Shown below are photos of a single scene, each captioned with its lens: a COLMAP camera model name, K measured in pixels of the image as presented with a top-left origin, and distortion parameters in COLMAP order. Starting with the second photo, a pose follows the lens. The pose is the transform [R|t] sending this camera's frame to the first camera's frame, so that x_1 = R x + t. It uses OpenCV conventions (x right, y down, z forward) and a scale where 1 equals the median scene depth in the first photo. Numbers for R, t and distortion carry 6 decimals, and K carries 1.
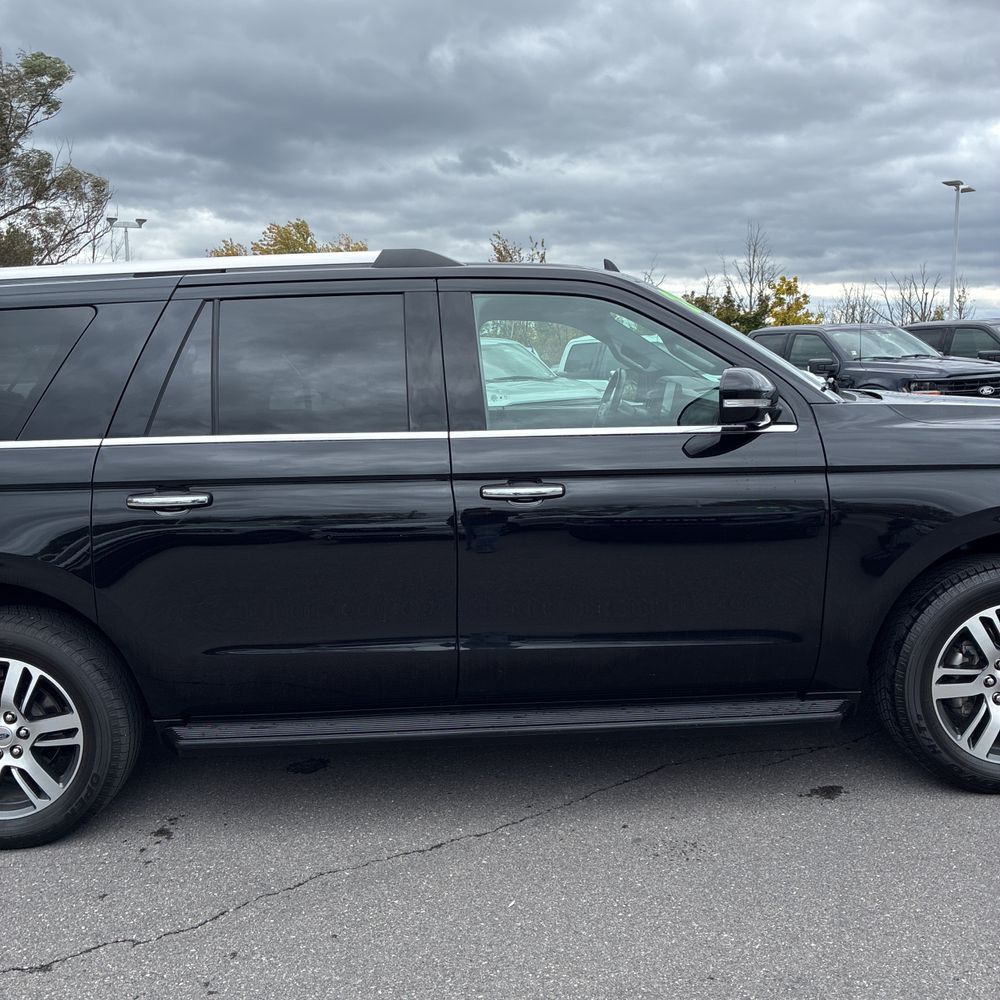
lens RADIAL K [[1005.6, 0, 492.7], [0, 1005.6, 512.0], [0, 0, 1]] dist [0.026611, 0.000000]
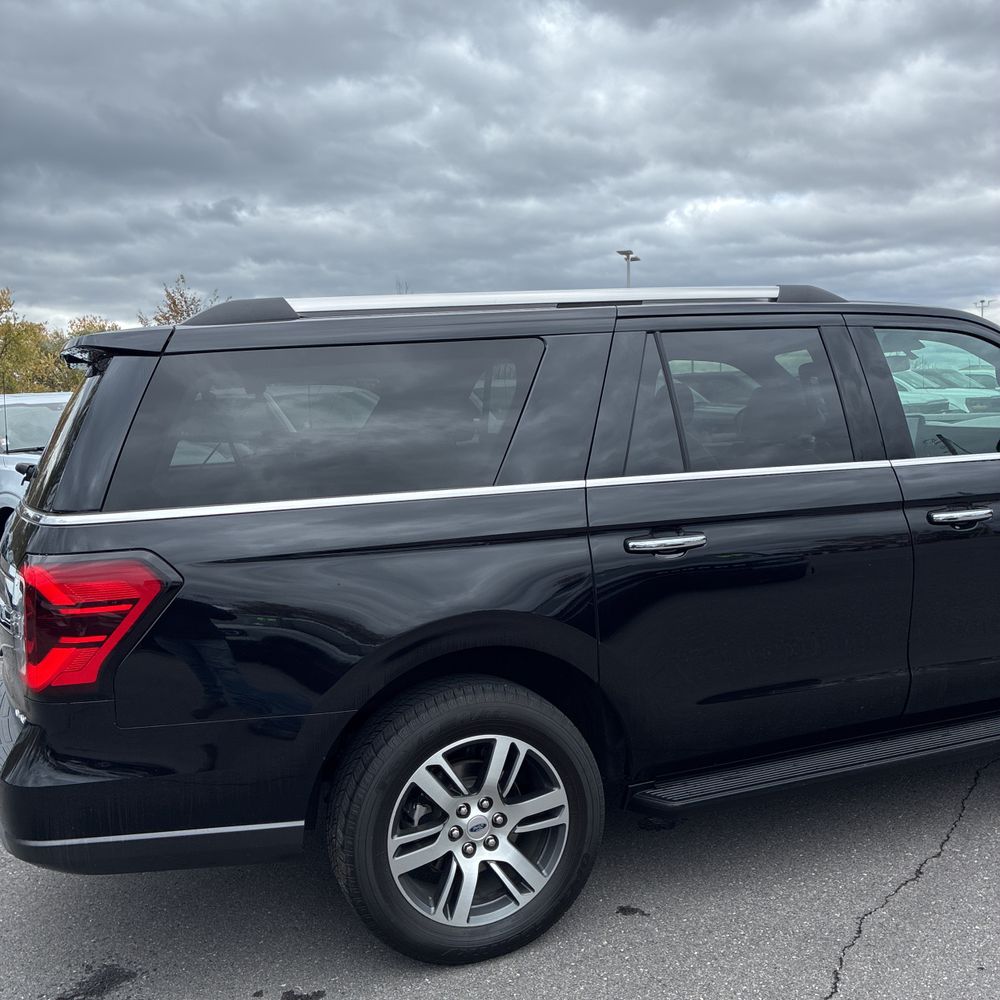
lens RADIAL K [[1005.6, 0, 492.7], [0, 1005.6, 509.2], [0, 0, 1]] dist [0.026611, 0.000000]
pose [[0.938046, -0.043962, 0.343710, -0.756619], [0.062577, 0.997103, -0.043249, -0.011607], [-0.340813, 0.062078, 0.938079, 0.169871]]
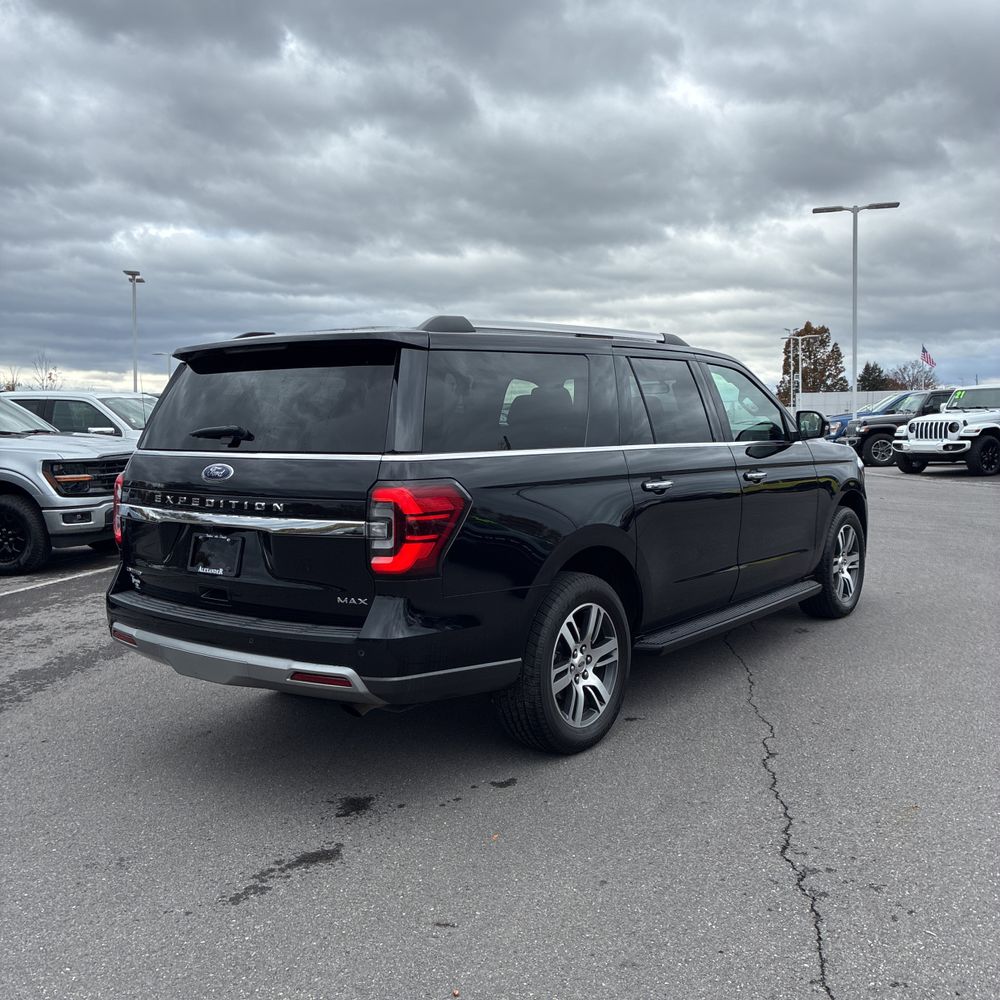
lens RADIAL K [[1027.1, 0, 498.4], [0, 1027.1, 506.0], [0, 0, 1]] dist [0.042660, 0.000000]
pose [[0.618258, -0.037780, 0.785067, -1.623422], [0.104768, 0.993892, -0.034678, 0.047446], [-0.778961, 0.103690, 0.618440, 0.213768]]
